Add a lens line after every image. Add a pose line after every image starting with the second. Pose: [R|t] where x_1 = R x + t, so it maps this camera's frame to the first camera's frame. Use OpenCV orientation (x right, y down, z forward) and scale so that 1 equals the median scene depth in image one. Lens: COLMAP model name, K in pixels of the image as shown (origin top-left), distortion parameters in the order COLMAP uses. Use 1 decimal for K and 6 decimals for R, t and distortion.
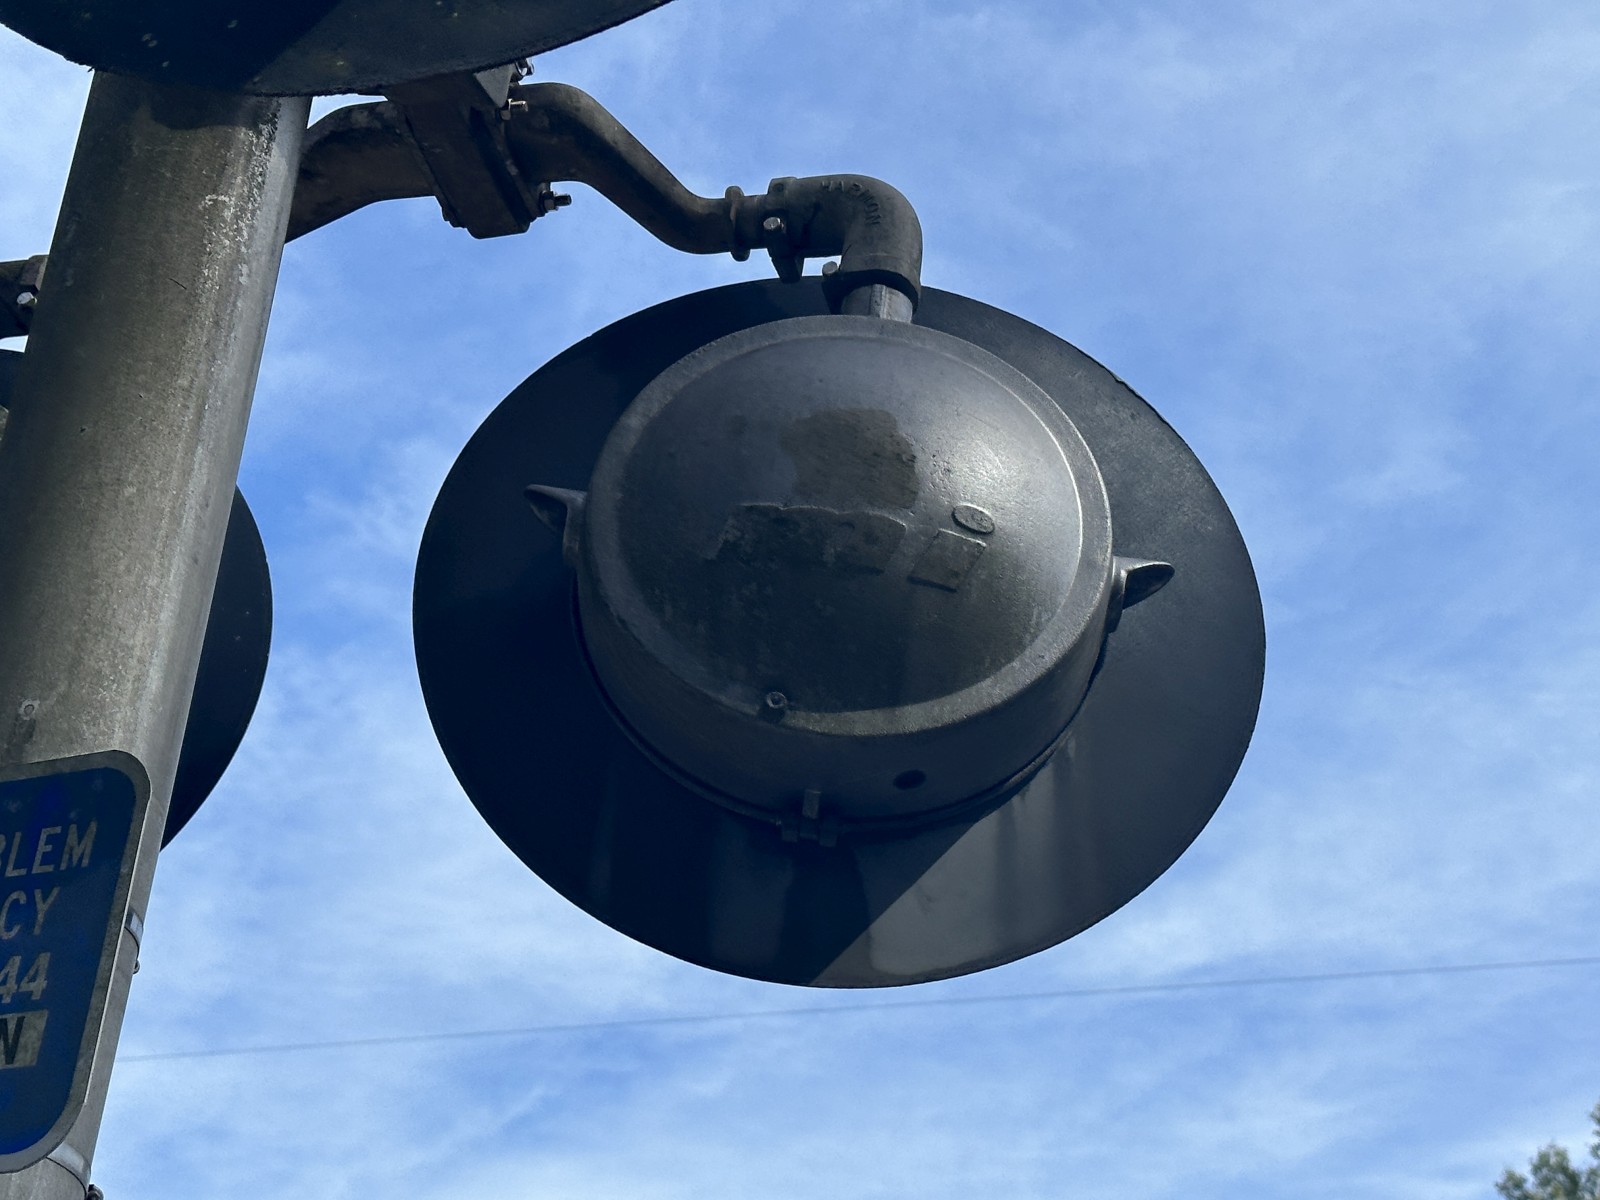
lens RADIAL K [[2916.0, 0, 794.1], [0, 2916.0, 610.8], [0, 0, 1]] dist [0.129508, 0.000000]
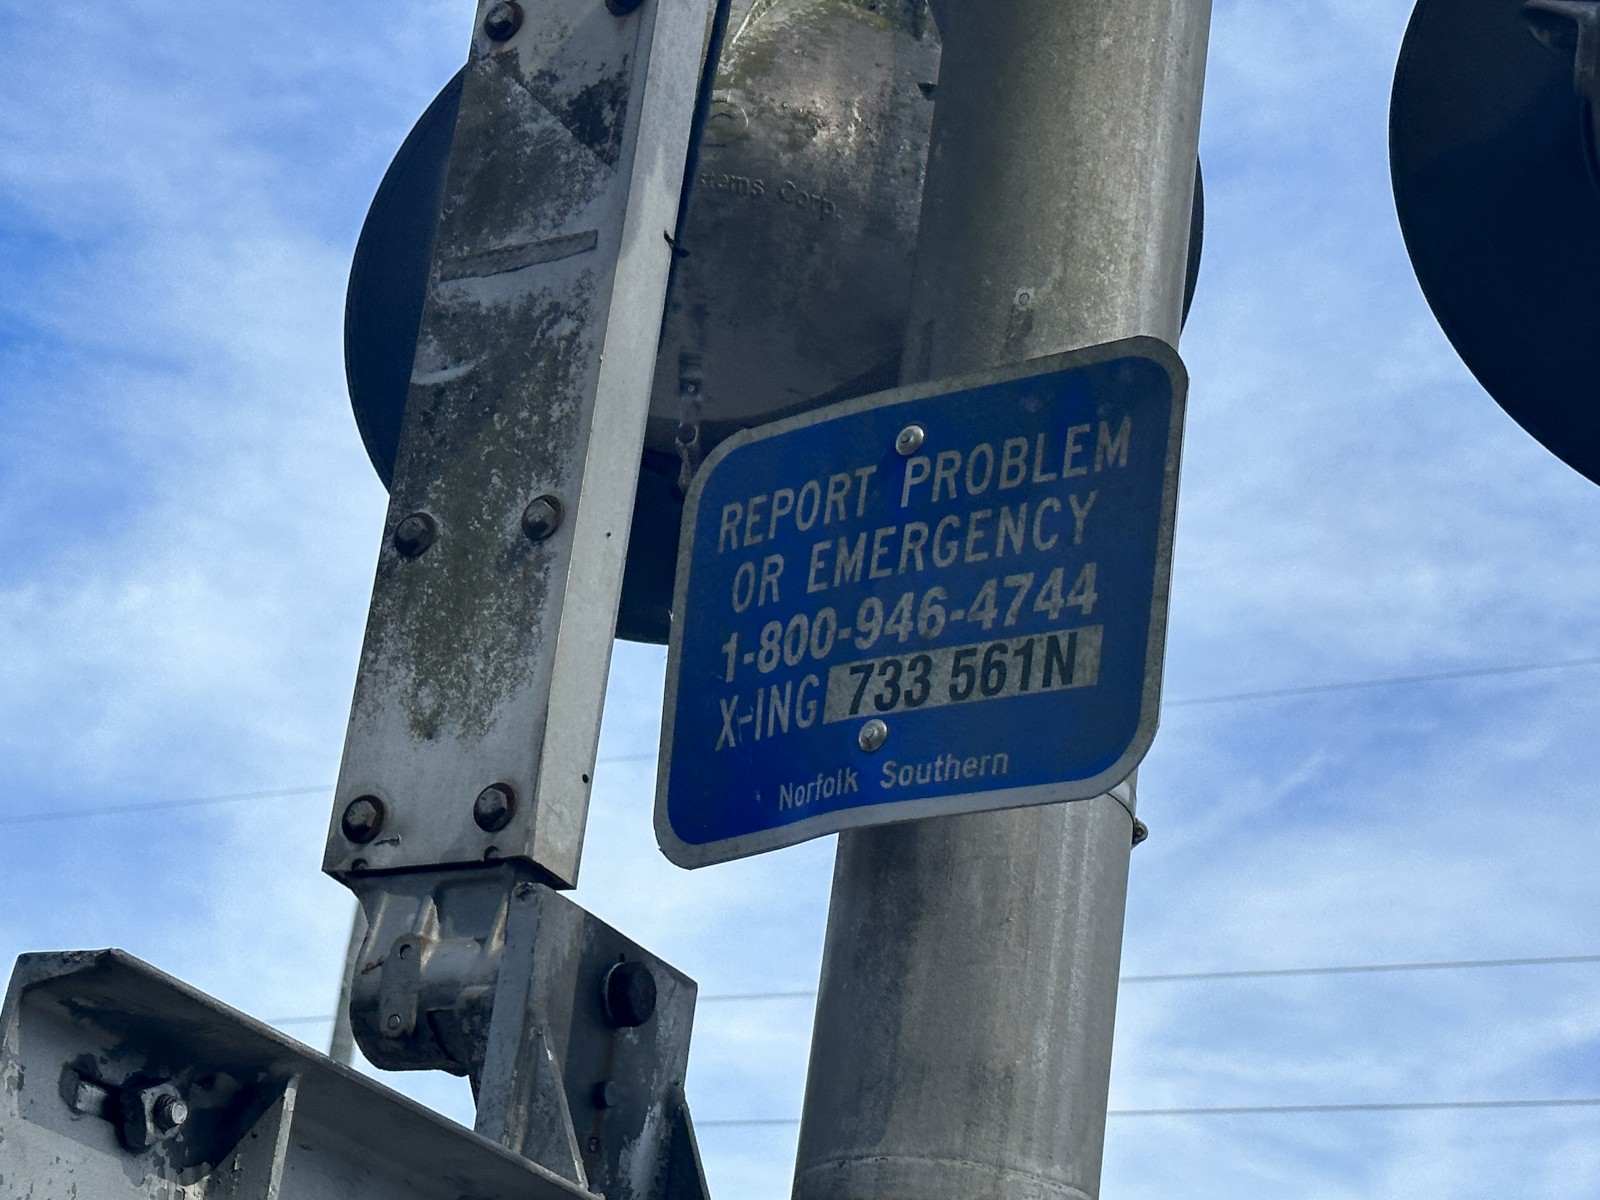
lens RADIAL K [[3478.8, 0, 802.1], [0, 3478.8, 587.3], [0, 0, 1]] dist [0.165864, 0.000000]
pose [[0.972688, -0.041048, -0.228456, -0.075050], [0.066520, 0.992252, 0.104935, 0.004299], [0.222379, -0.117266, 0.967882, -0.043086]]
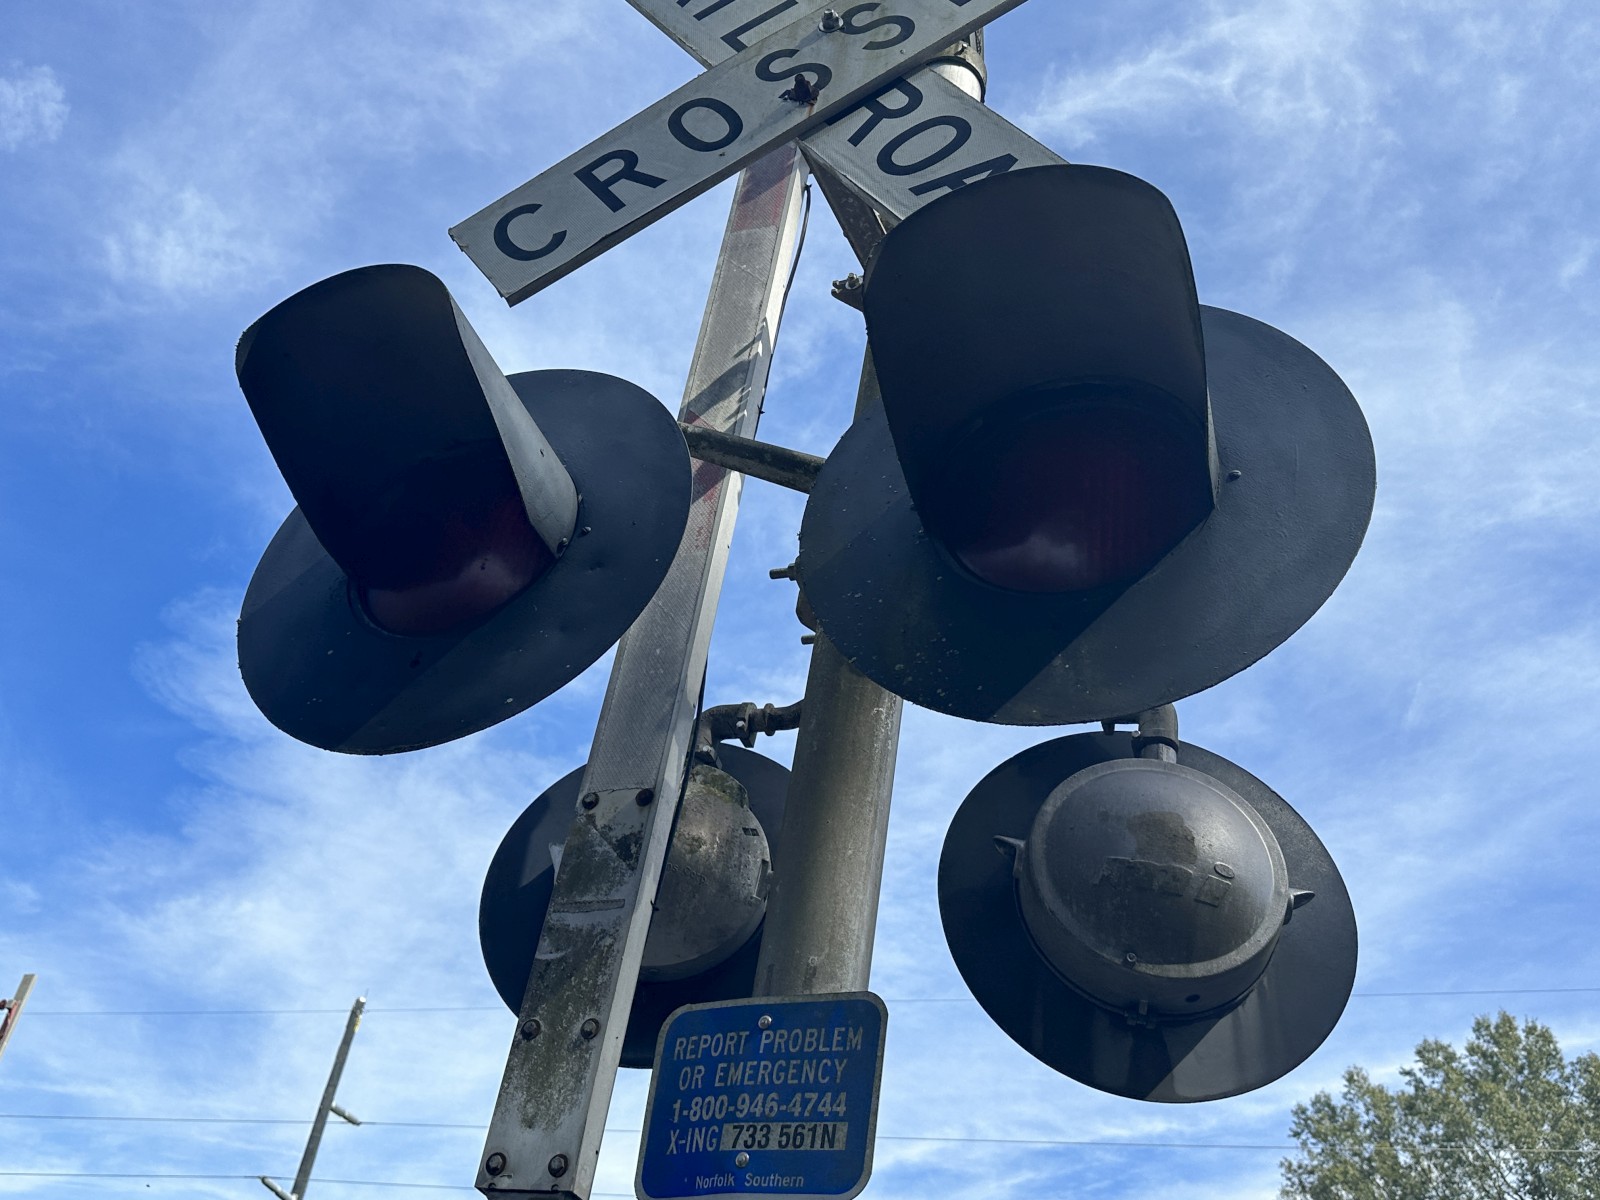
lens RADIAL K [[1494.3, 0, 814.4], [0, 1494.3, 586.2], [0, 0, 1]] dist [0.032036, 0.000000]
pose [[0.996813, 0.033400, -0.072441, -0.162313], [-0.042317, 0.991217, -0.125289, -0.087721], [0.067620, 0.127955, 0.989472, -0.105455]]
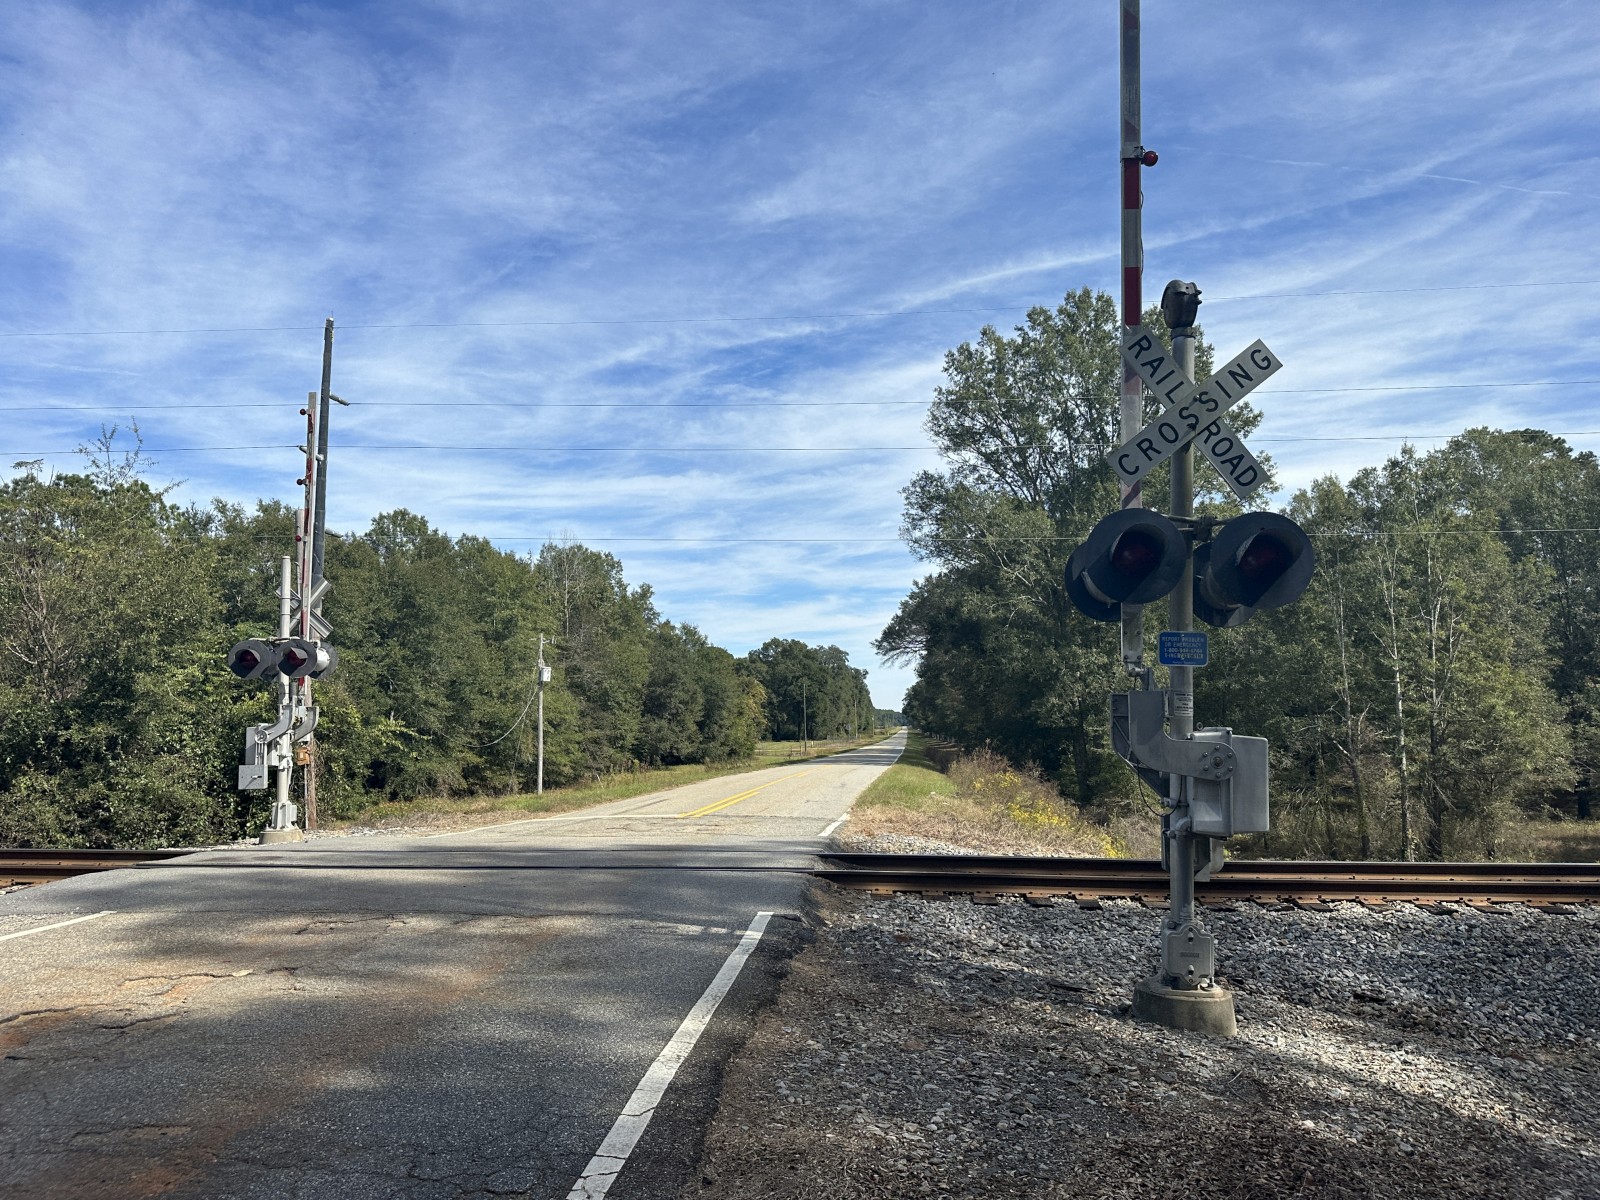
lens RADIAL K [[1142.6, 0, 787.1], [0, 1142.6, 616.7], [0, 0, 1]] dist [0.062358, -0.080596]
pose [[0.989806, -0.016804, 0.141429, -1.982820], [-0.047316, 0.897818, 0.437818, -1.513760], [-0.134335, -0.440047, 0.887870, -2.197537]]
